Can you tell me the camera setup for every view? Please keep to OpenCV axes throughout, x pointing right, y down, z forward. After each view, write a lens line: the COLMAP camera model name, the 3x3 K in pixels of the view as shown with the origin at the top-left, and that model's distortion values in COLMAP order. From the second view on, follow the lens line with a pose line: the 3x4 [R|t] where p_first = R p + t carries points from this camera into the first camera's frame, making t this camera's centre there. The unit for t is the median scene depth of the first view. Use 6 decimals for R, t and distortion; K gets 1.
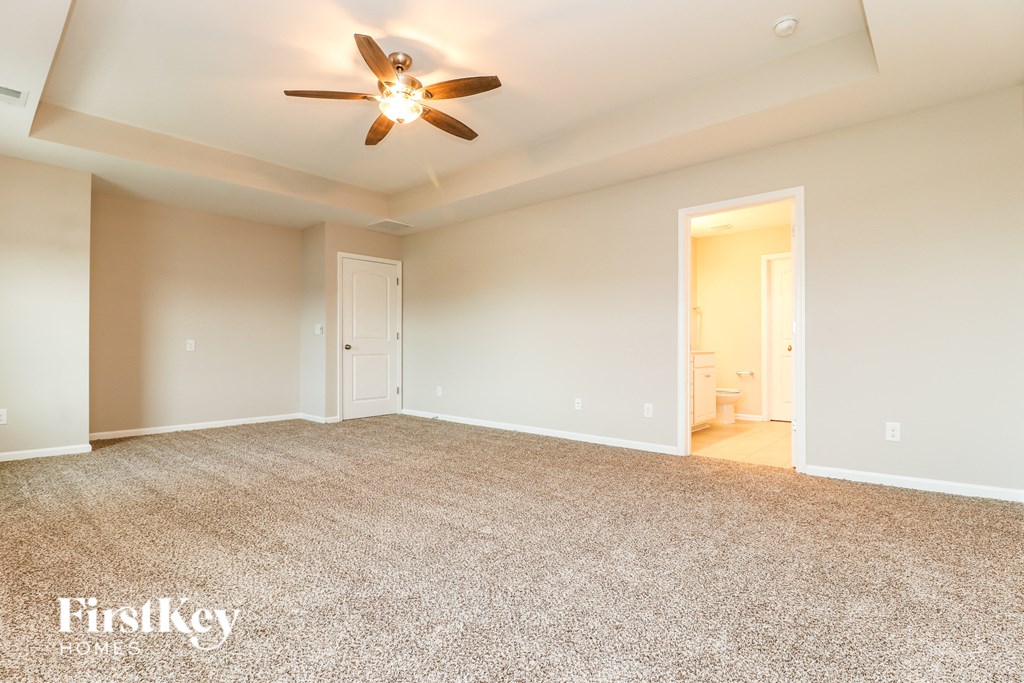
lens RADIAL K [[475.6, 0, 512.0], [0, 475.6, 341.5], [0, 0, 1]] dist [-0.000438, -0.000097]
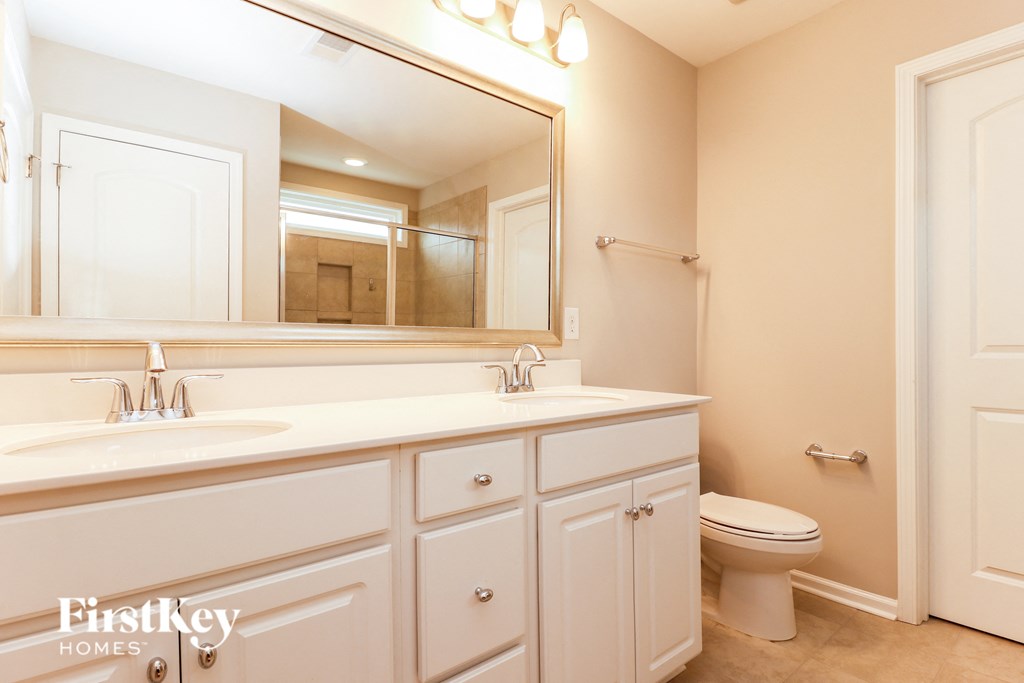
lens RADIAL K [[519.2, 0, 512.0], [0, 519.2, 341.5], [0, 0, 1]] dist [0.002986, 0.000841]
pose [[0.986660, 0.000732, -0.162796, 0.341402], [-0.000461, 0.999998, 0.001702, -0.010242], [0.162797, -0.001604, 0.986658, 0.640426]]
